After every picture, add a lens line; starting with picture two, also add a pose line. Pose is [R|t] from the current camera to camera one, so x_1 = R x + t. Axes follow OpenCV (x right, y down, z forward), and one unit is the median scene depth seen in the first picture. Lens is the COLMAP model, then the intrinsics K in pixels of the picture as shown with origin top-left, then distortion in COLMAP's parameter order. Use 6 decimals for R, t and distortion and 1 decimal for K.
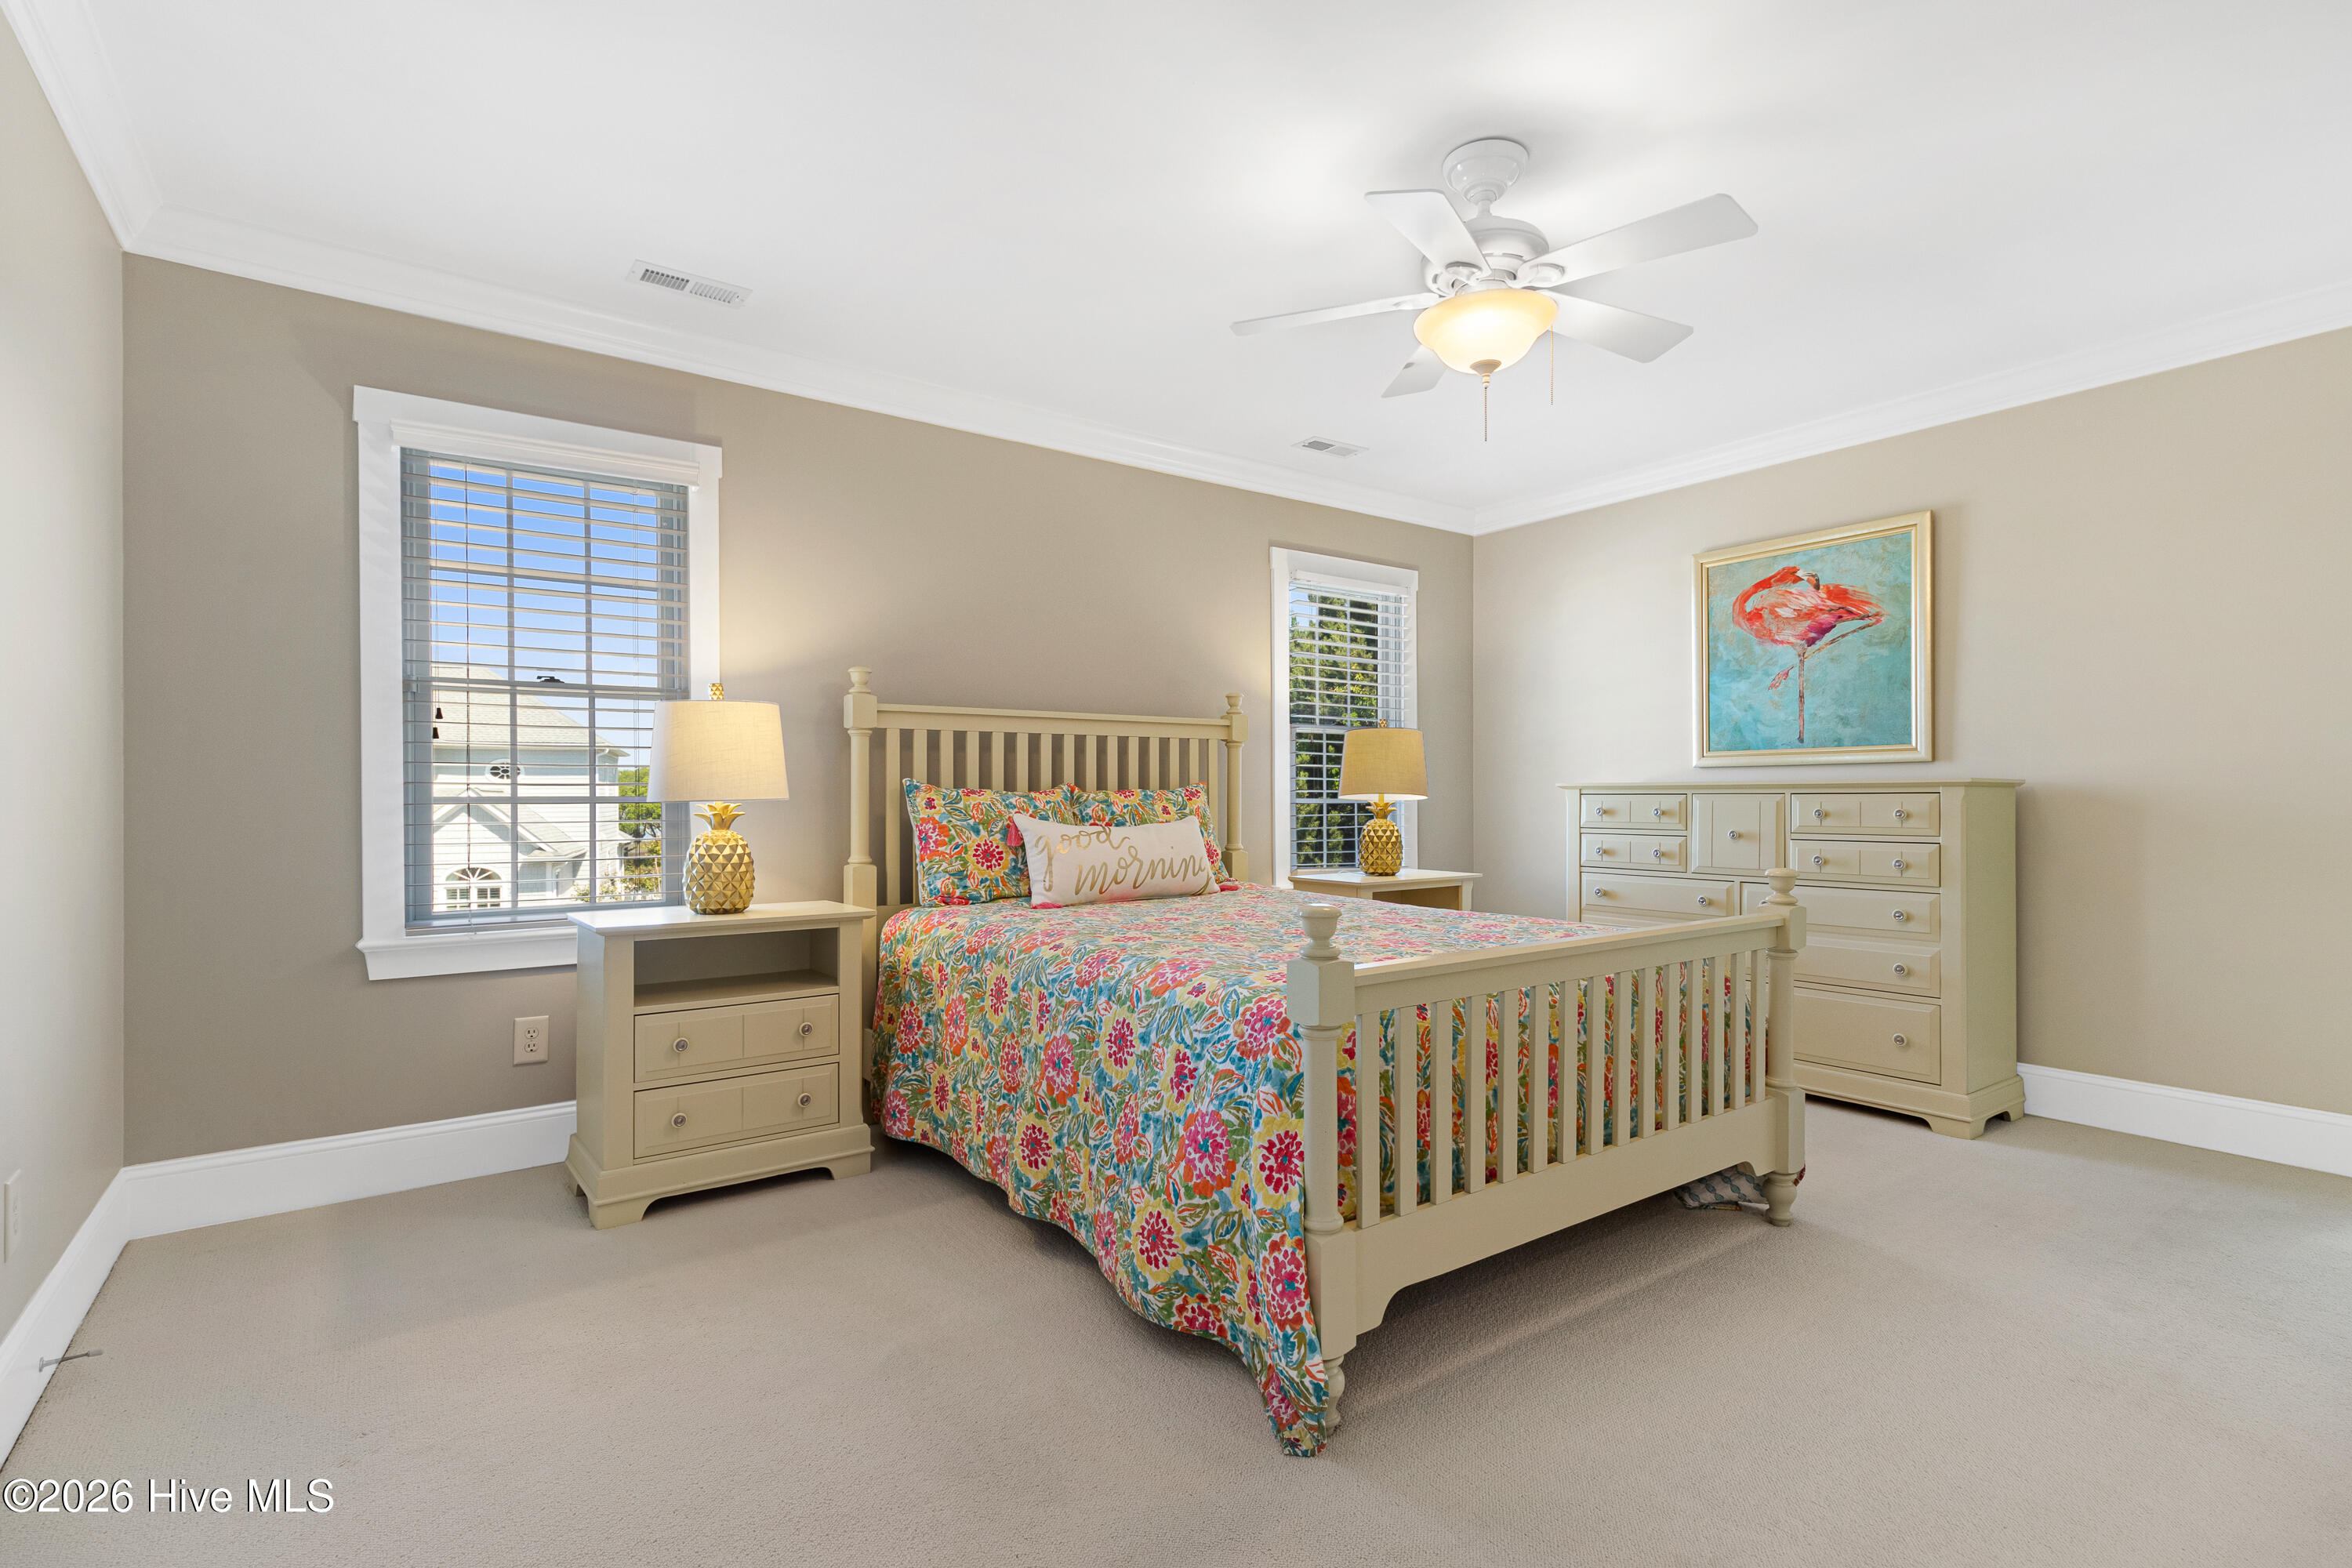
lens RADIAL K [[1113.0, 0, 1159.0], [0, 1113.0, 799.6], [0, 0, 1]] dist [0.004533, 0.002019]
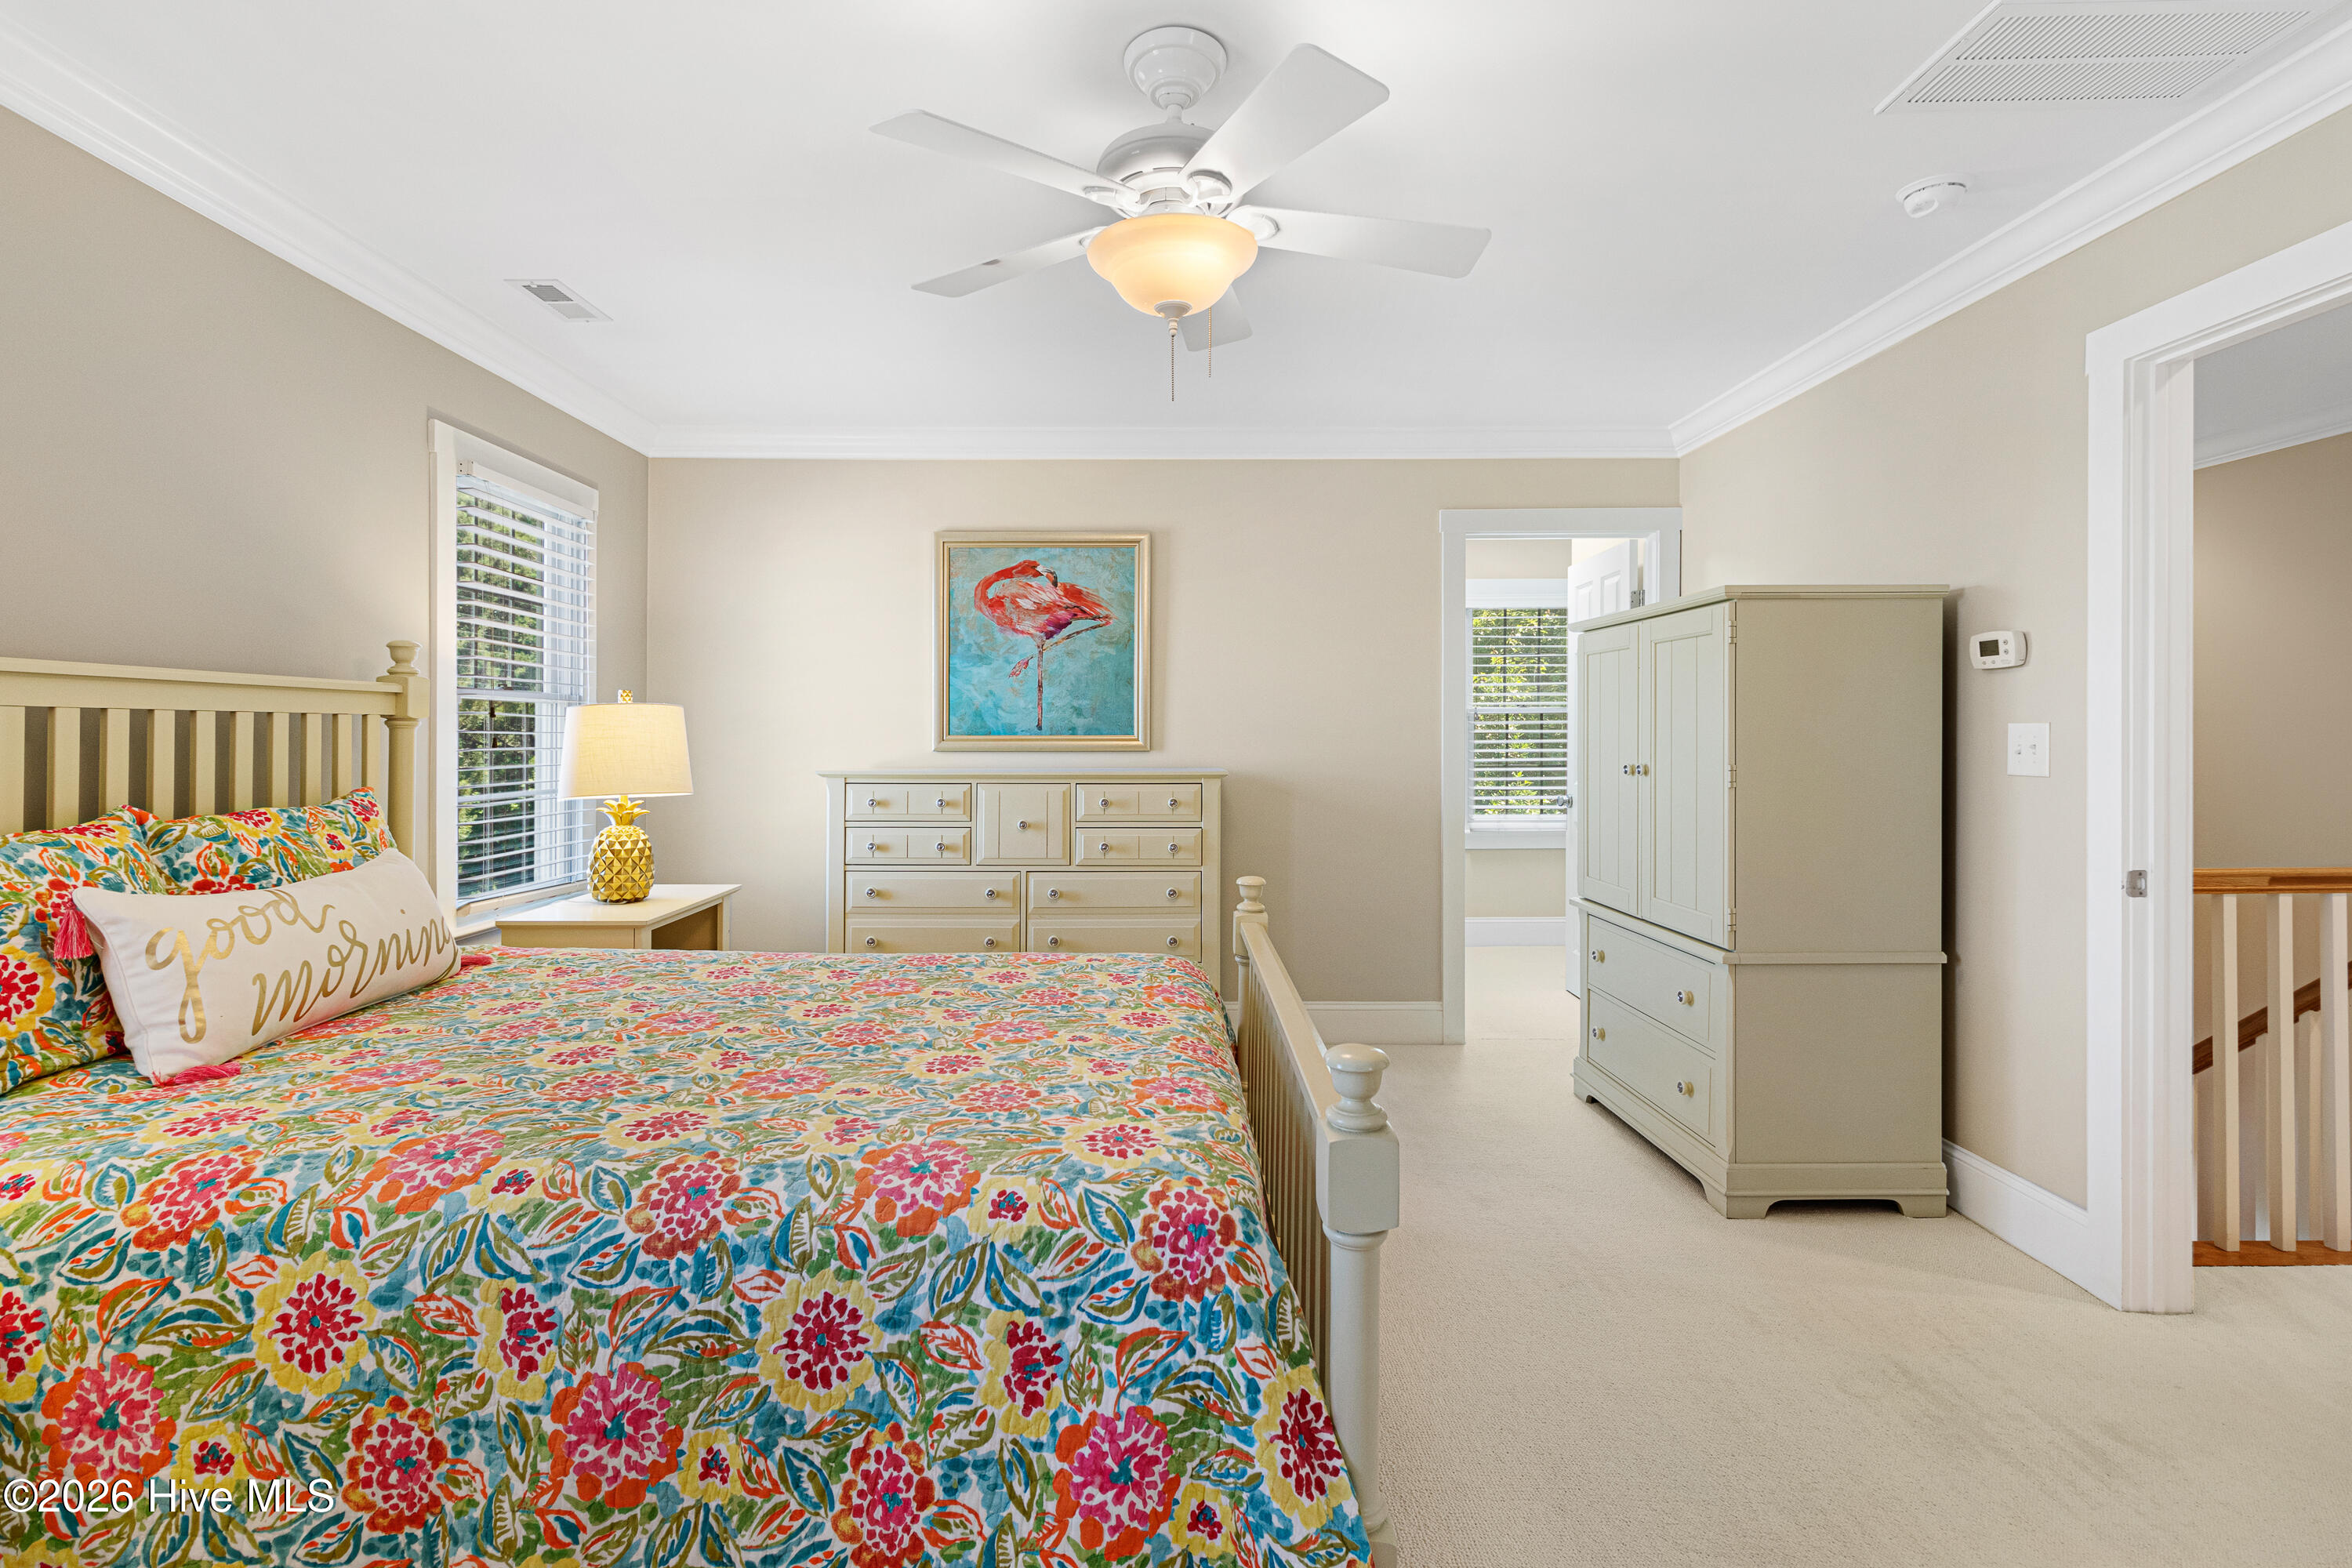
lens RADIAL K [[1113.0, 0, 1152.2], [0, 1113.0, 733.4], [0, 0, 1]] dist [0.004533, 0.002019]
pose [[0.576625, 0.003418, 0.817002, -0.240827], [0.000569, 0.999989, -0.004585, -0.047597], [-0.817009, 0.003109, 0.576617, 0.342808]]
